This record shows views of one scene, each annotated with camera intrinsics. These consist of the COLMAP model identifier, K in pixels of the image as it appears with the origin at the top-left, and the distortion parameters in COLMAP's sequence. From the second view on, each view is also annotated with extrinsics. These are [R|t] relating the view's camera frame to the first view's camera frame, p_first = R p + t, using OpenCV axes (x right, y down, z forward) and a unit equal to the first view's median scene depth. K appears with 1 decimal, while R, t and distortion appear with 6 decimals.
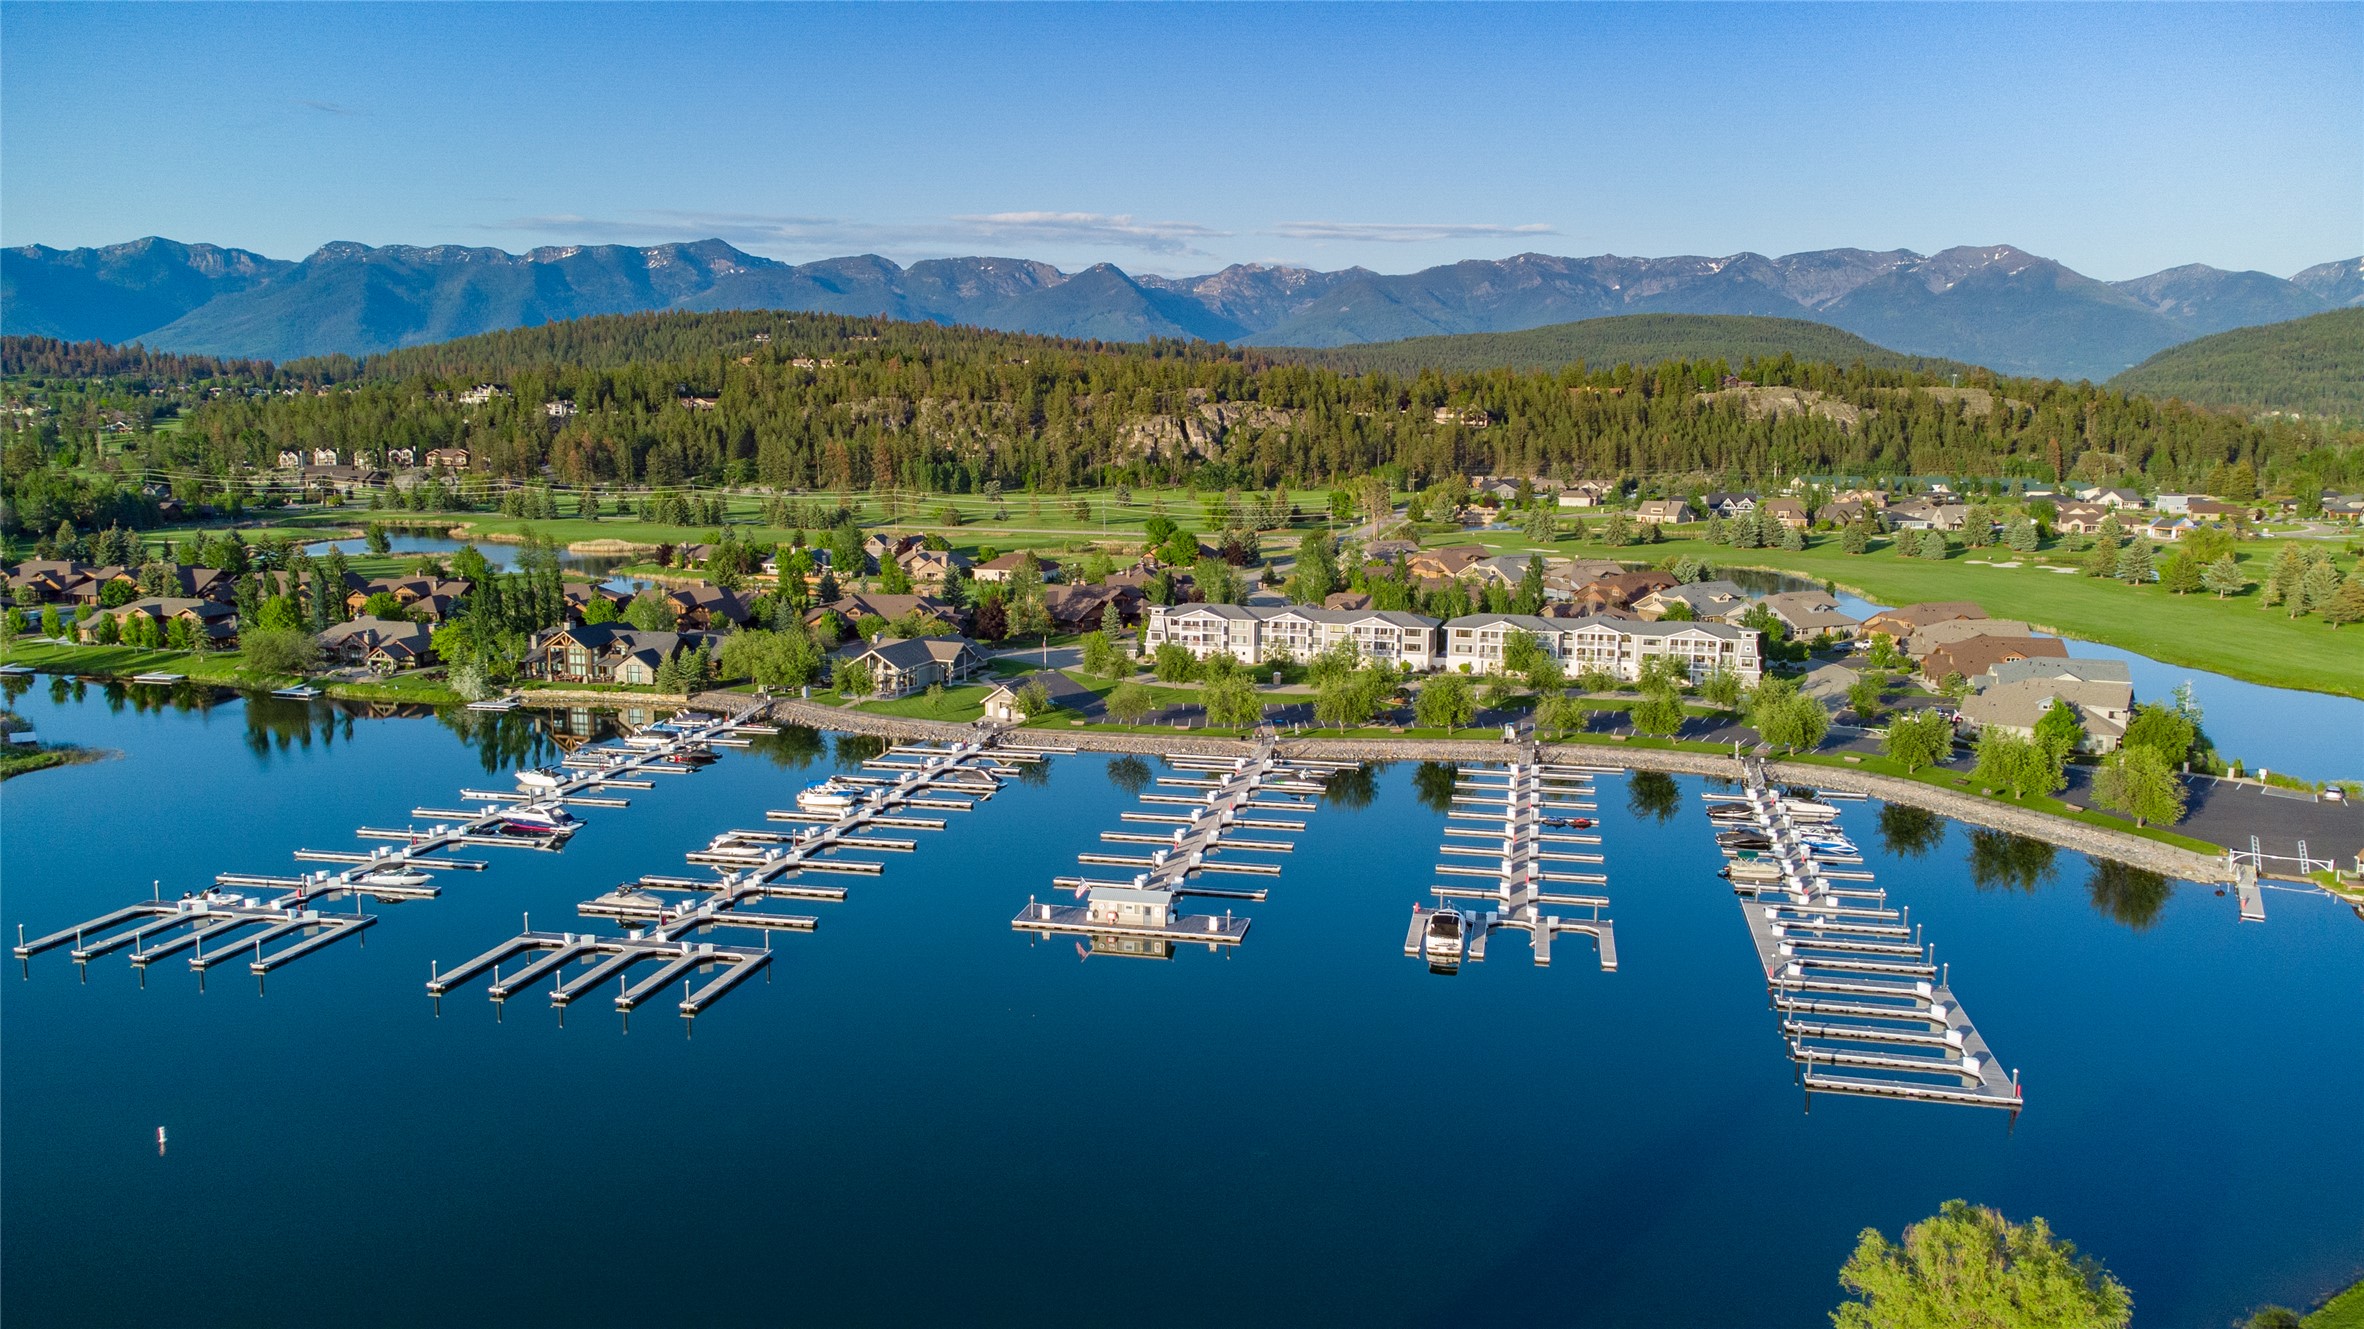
lens RADIAL K [[1755.0, 0, 1176.7], [0, 1755.0, 668.8], [0, 0, 1]] dist [0.036456, 0.029884]
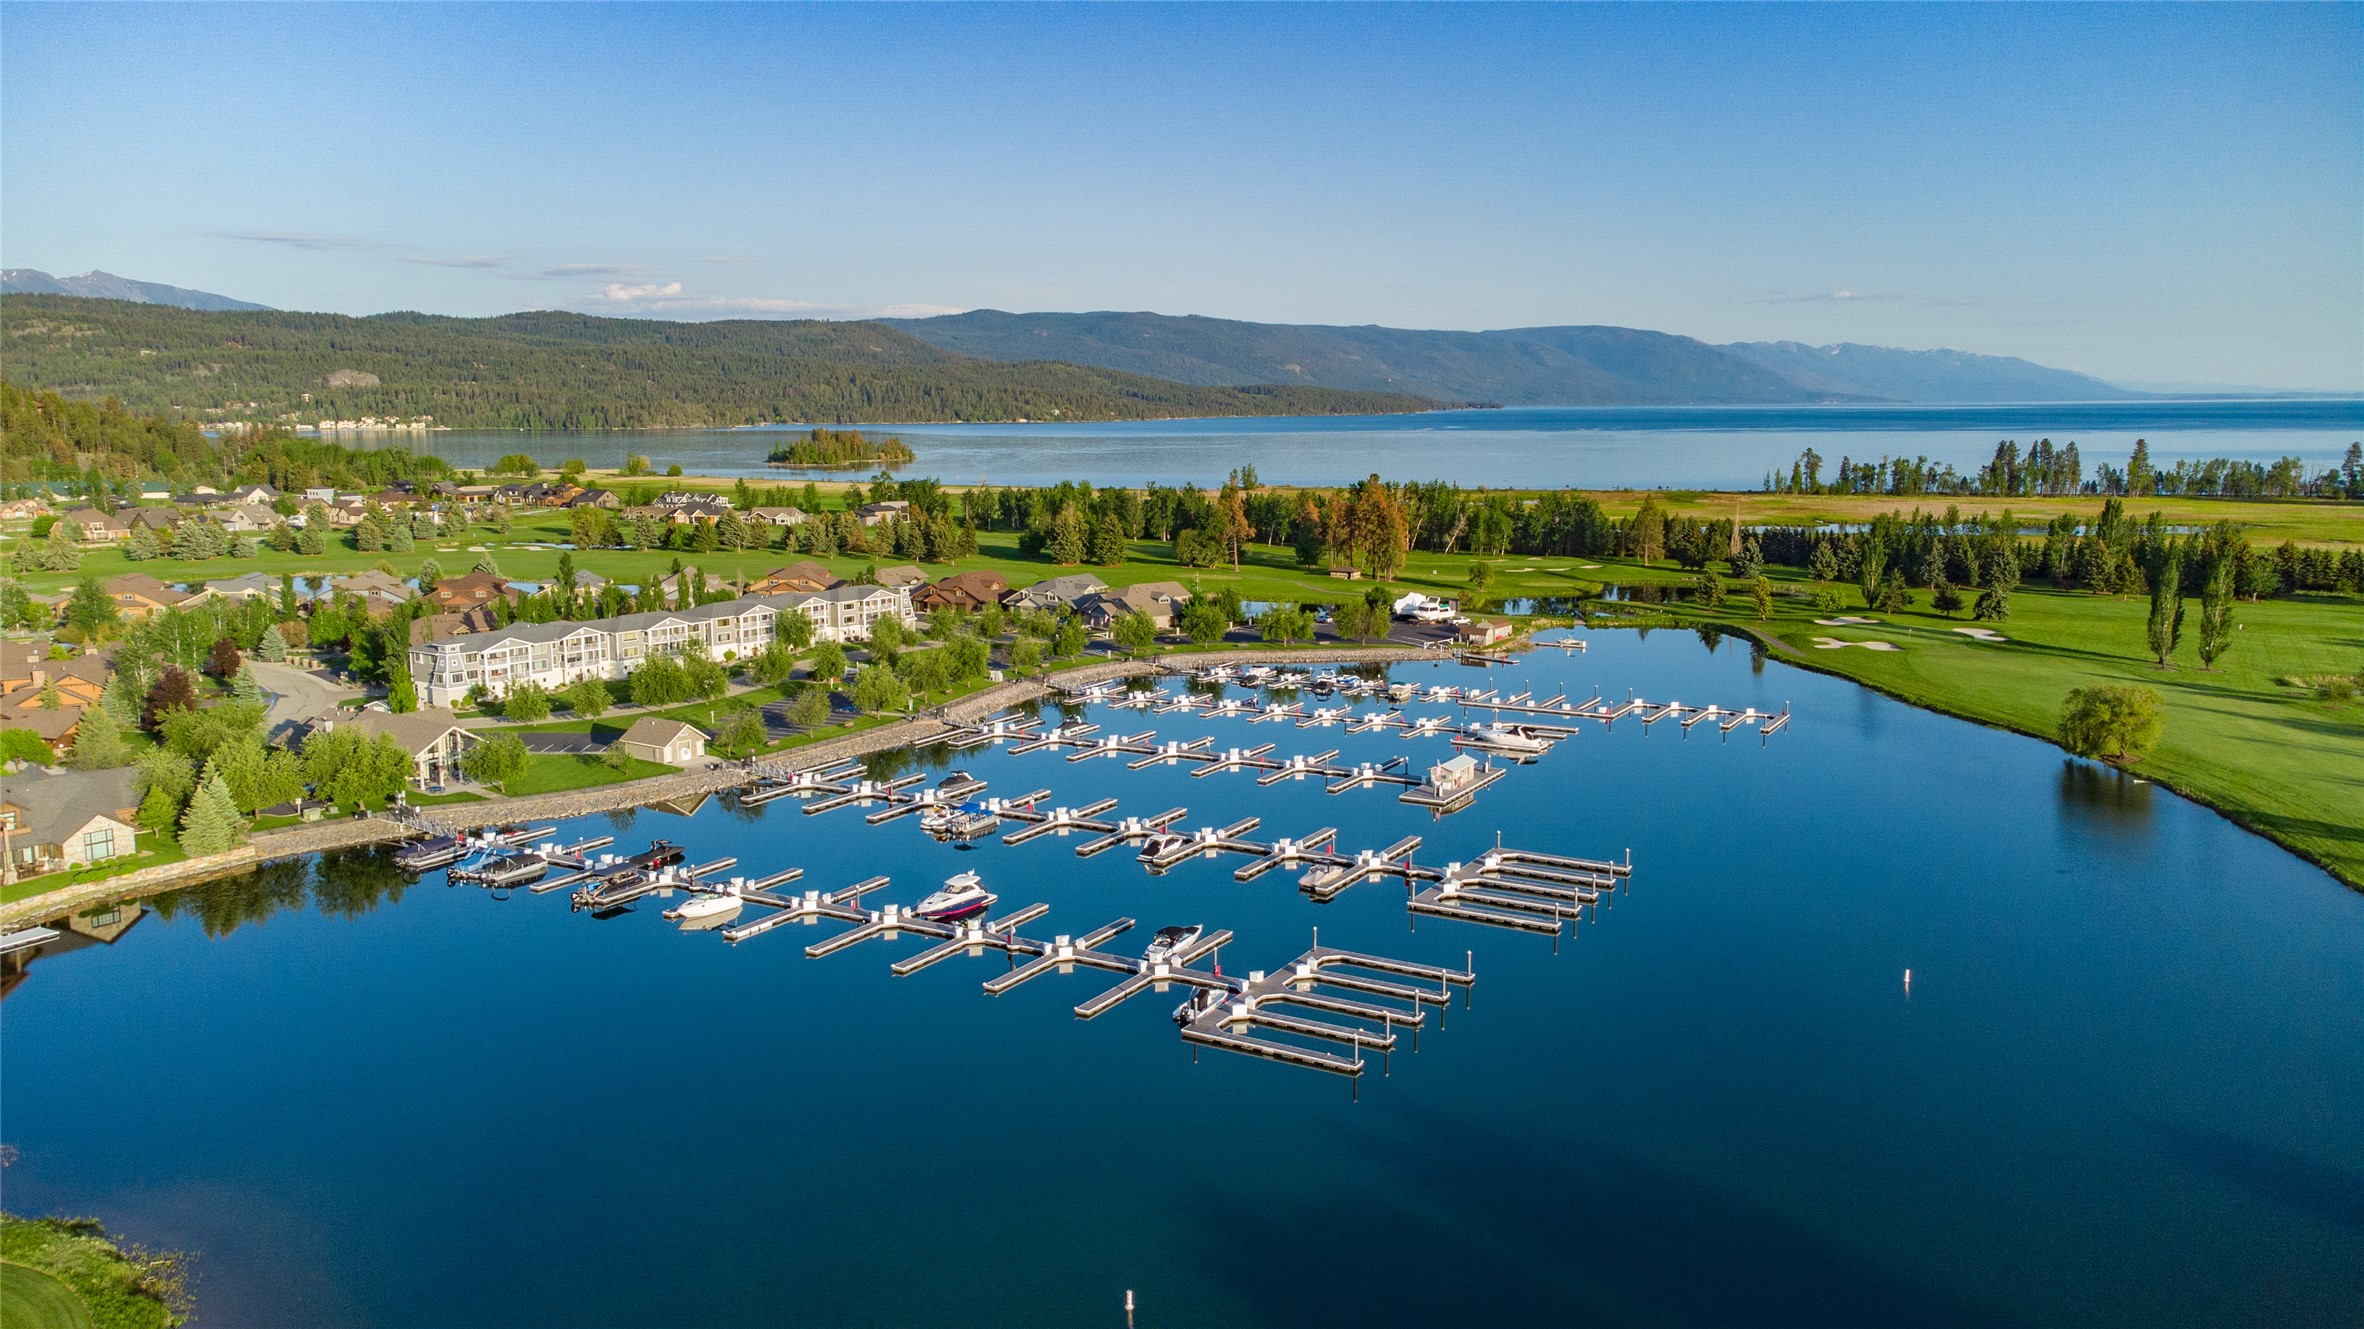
lens RADIAL K [[1755.0, 0, 1175.8], [0, 1755.0, 670.8], [0, 0, 1]] dist [0.036456, 0.029884]
pose [[0.307072, -0.150990, 0.939632, -0.247364], [0.151042, 0.982552, 0.108526, -0.021740], [-0.939624, 0.108599, 0.324520, 0.140040]]
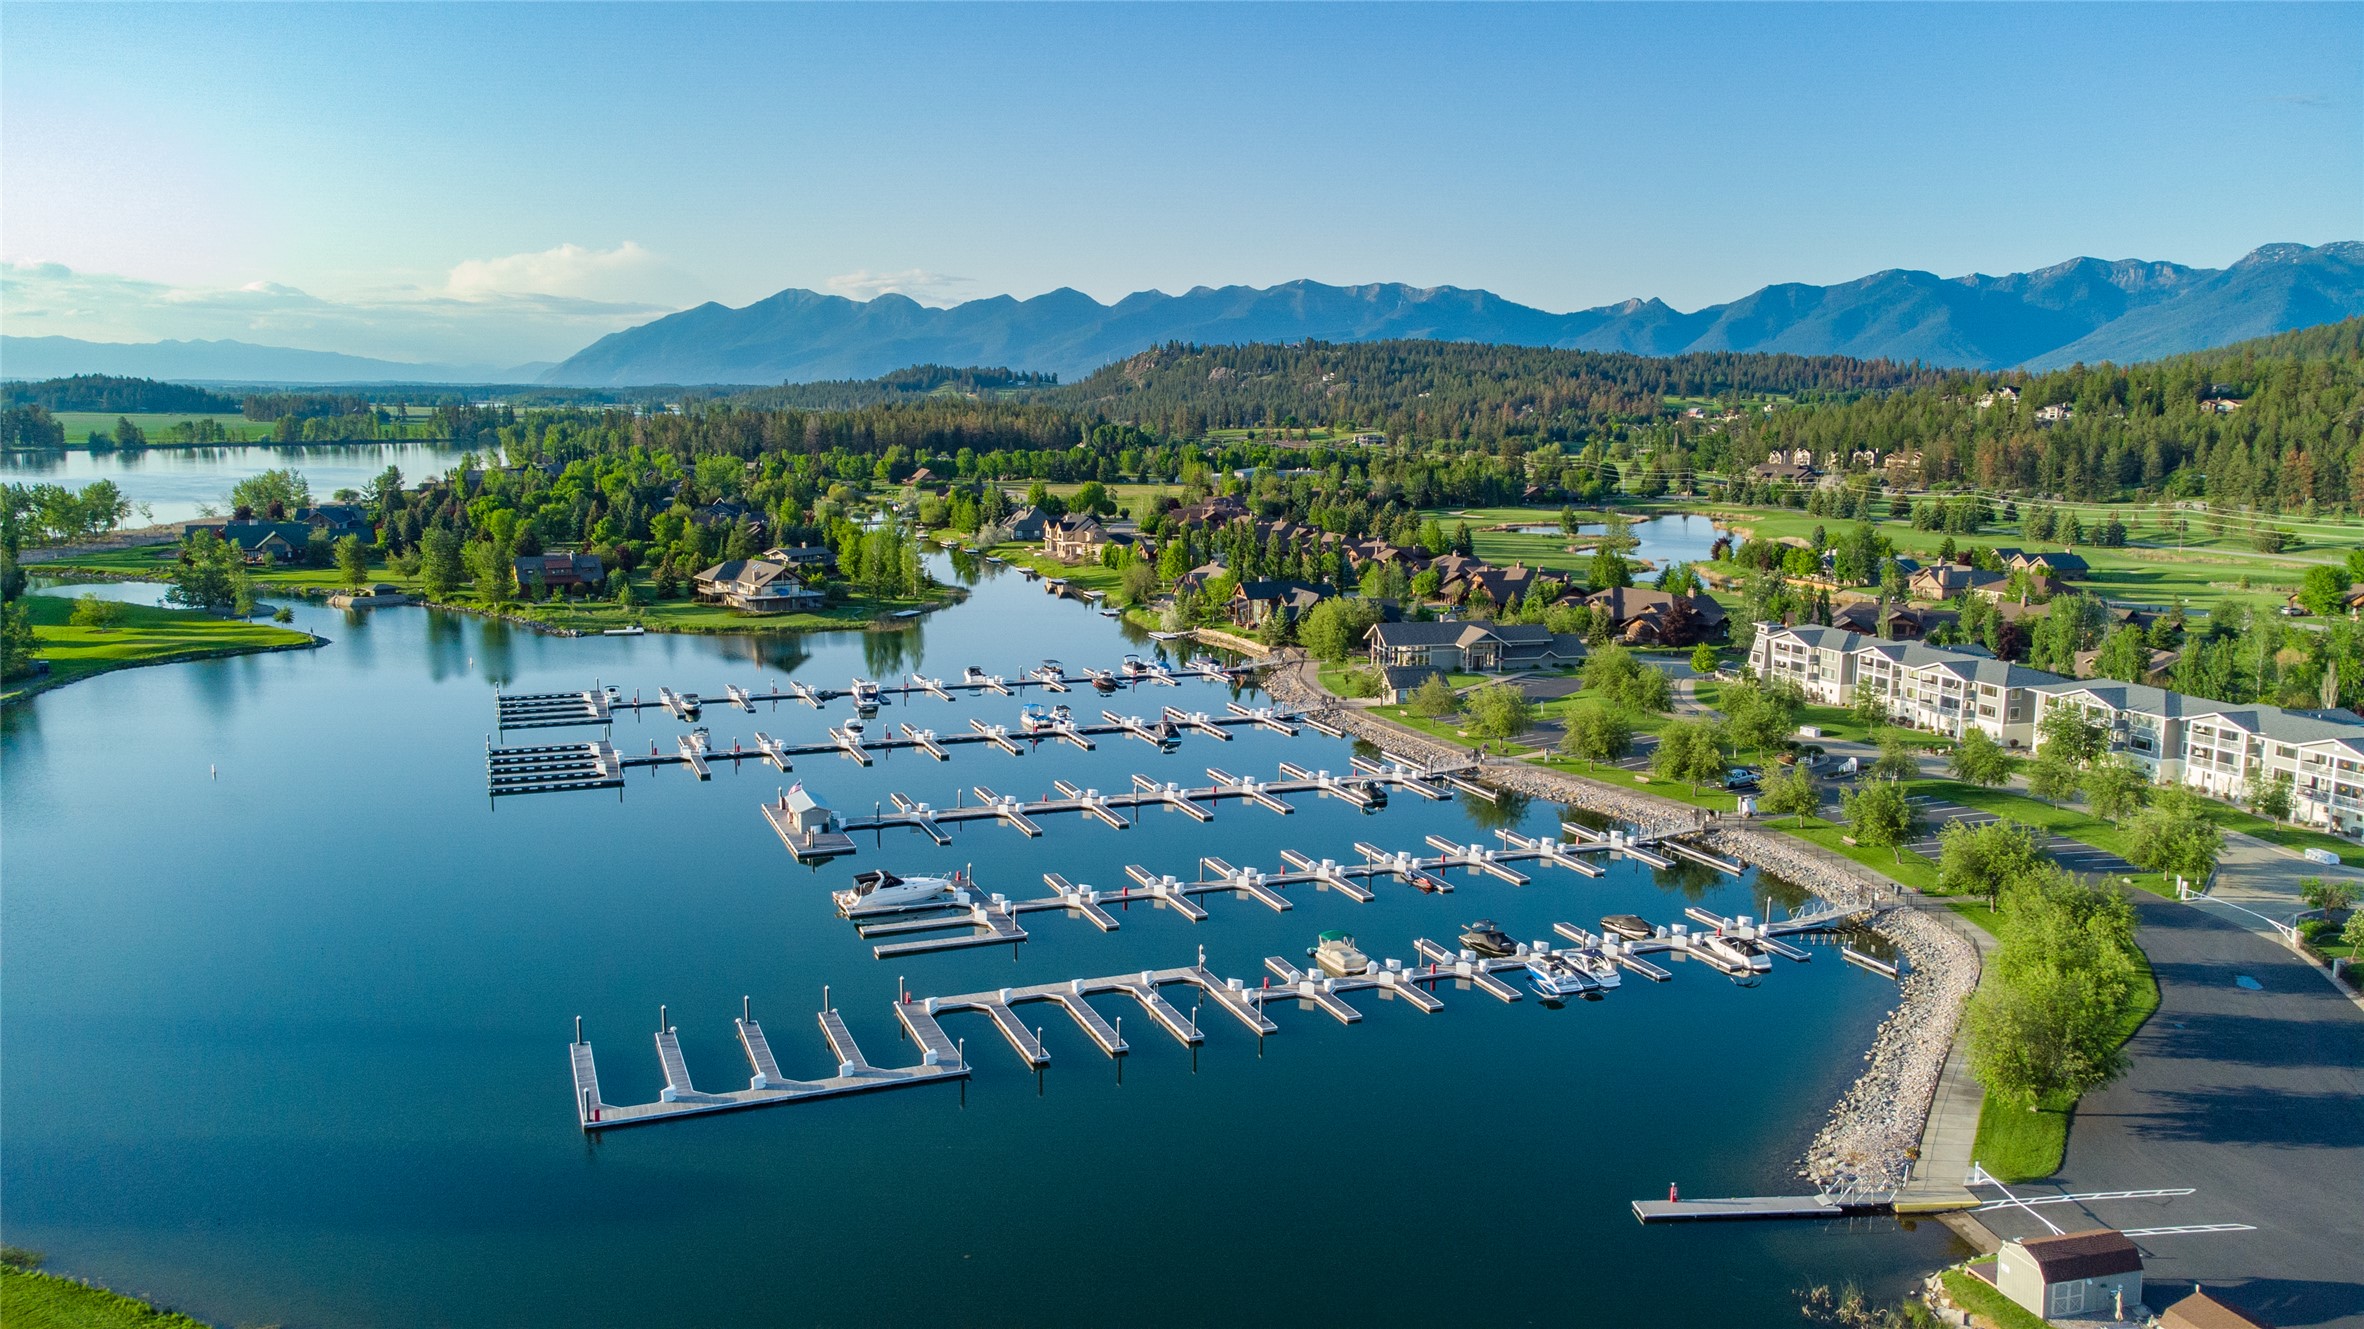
lens RADIAL K [[1755.0, 0, 1178.2], [0, 1755.0, 667.1], [0, 0, 1]] dist [0.036456, 0.029884]
pose [[0.557204, 0.127174, -0.820579, 0.185704], [-0.134460, 0.988979, 0.061969, -0.010327], [0.819417, 0.075806, 0.568163, 0.103051]]
